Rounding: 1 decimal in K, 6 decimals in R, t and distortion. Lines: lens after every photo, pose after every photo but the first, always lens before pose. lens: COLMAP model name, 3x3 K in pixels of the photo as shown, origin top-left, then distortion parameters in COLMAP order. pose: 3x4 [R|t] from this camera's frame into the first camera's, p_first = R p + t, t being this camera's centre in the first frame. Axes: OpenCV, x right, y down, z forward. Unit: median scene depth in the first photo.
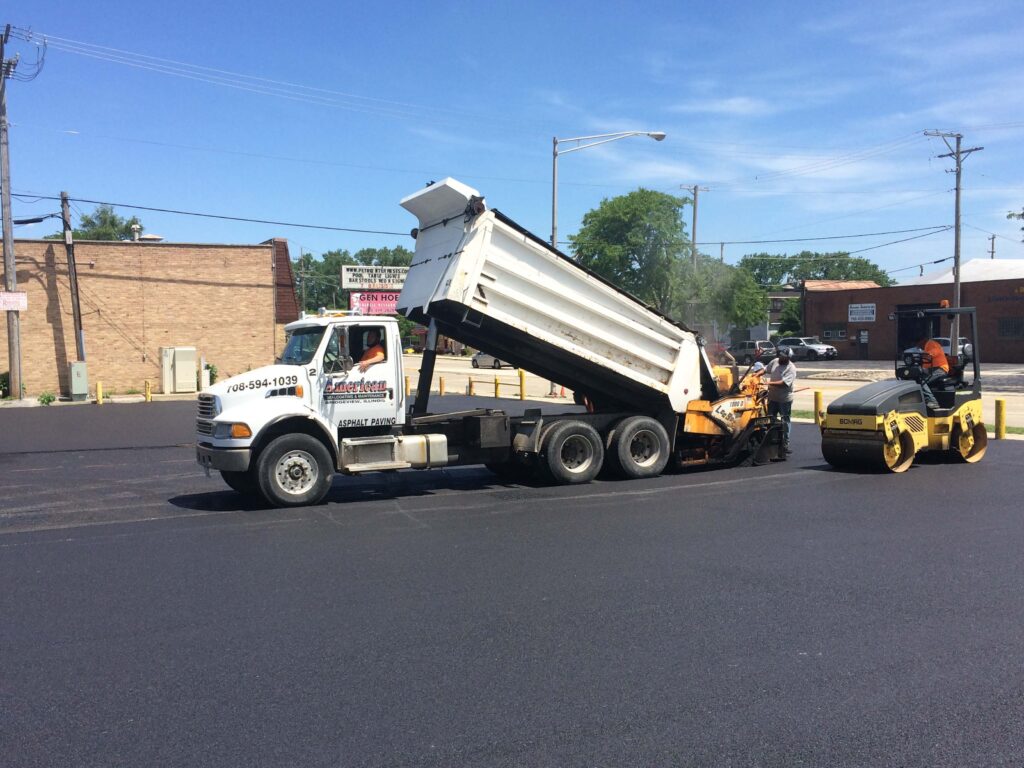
lens RADIAL K [[1057.3, 0, 522.3], [0, 1057.3, 355.8], [0, 0, 1]] dist [0.084363, 0.000000]
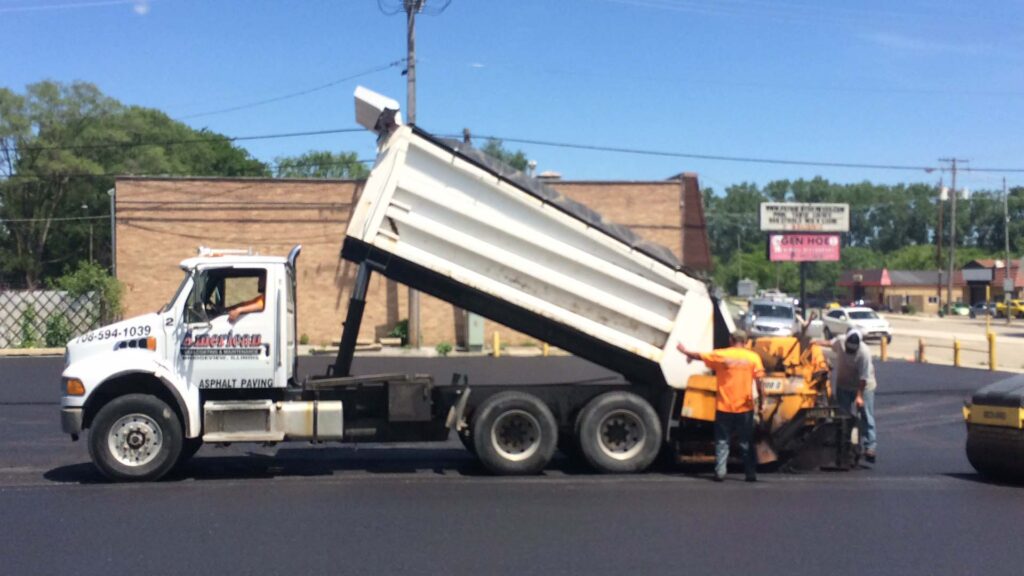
lens RADIAL K [[1248.2, 0, 504.9], [0, 1248.2, 281.2], [0, 0, 1]] dist [0.091058, 0.000000]
pose [[0.932315, 0.011754, -0.361456, 0.341946], [-0.019706, 0.999638, -0.018323, -0.002859], [0.361109, 0.024206, 0.932209, 0.132881]]
